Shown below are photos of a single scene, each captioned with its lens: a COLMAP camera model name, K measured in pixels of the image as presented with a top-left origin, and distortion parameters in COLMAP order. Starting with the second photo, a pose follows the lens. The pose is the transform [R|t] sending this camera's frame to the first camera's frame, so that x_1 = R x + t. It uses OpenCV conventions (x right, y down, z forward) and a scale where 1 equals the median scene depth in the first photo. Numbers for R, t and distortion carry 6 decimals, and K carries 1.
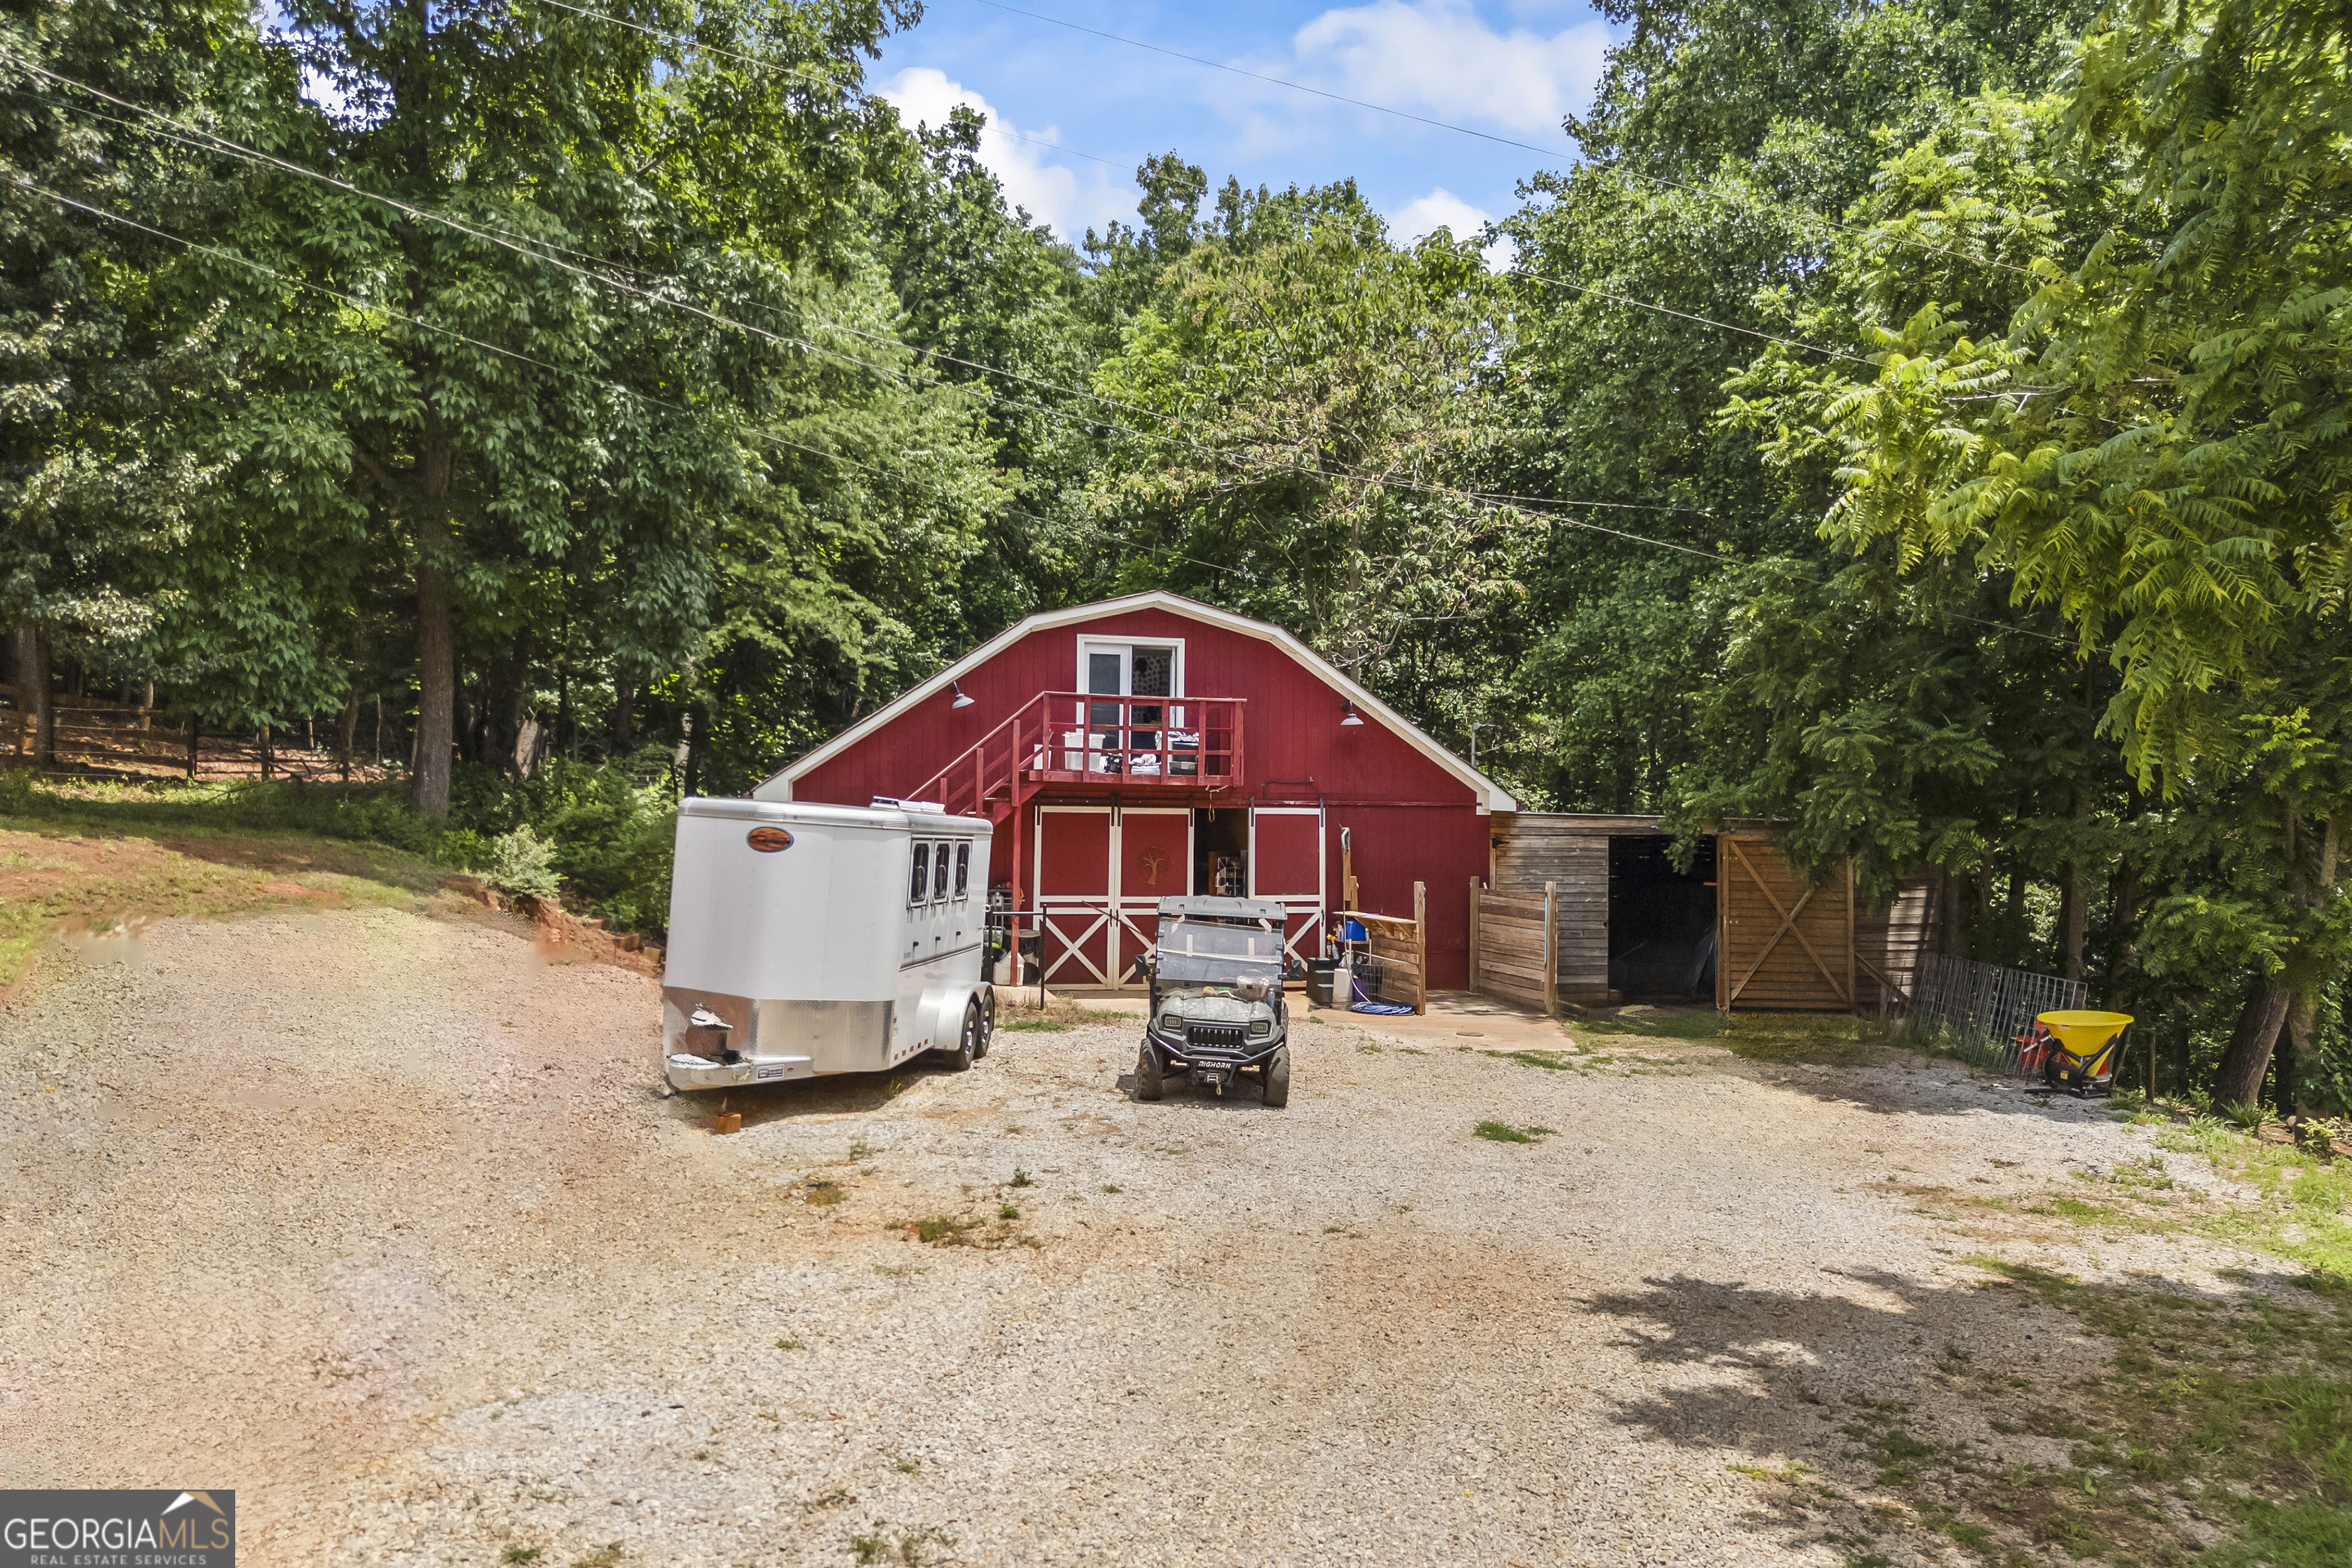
lens RADIAL K [[1722.2, 0, 1176.2], [0, 1722.2, 784.9], [0, 0, 1]] dist [-0.004514, -0.012066]
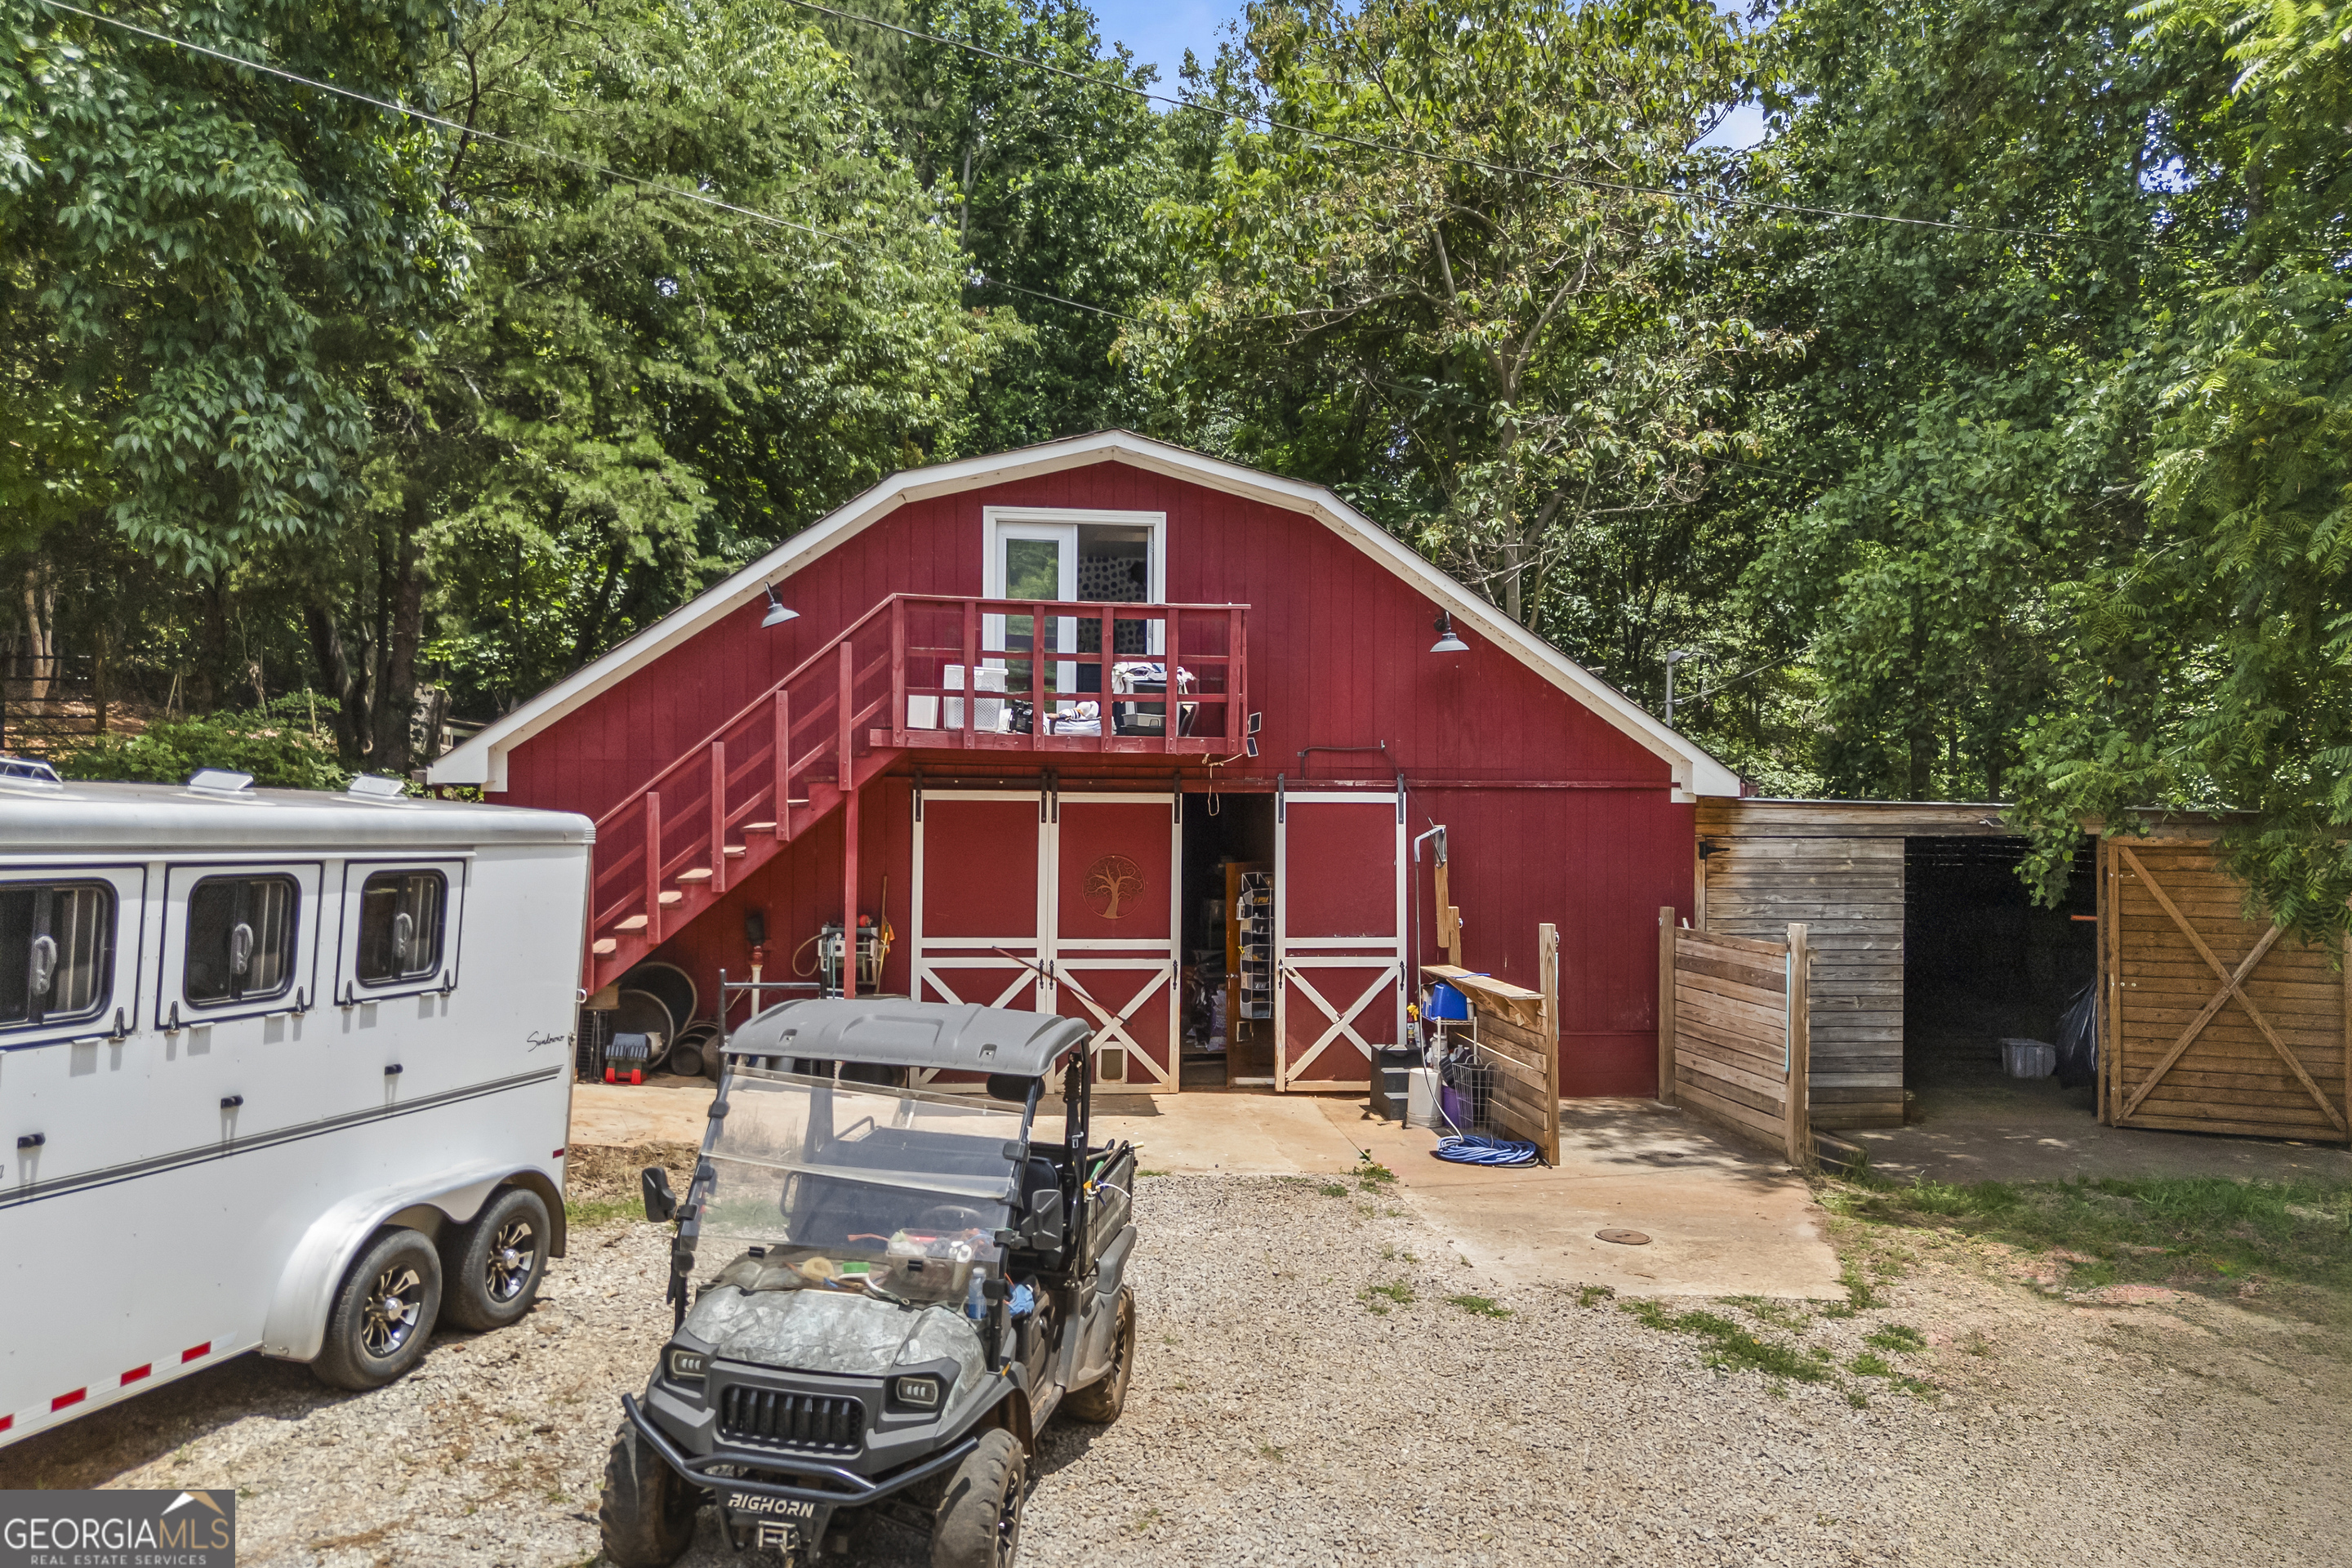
lens RADIAL K [[1722.2, 0, 1174.4], [0, 1722.2, 785.1], [0, 0, 1]] dist [-0.004514, -0.012066]
pose [[0.989016, -0.003414, -0.147769, 0.097032], [0.004410, 0.999970, 0.006413, 0.006946], [0.147742, -0.006994, 0.989001, 0.405009]]
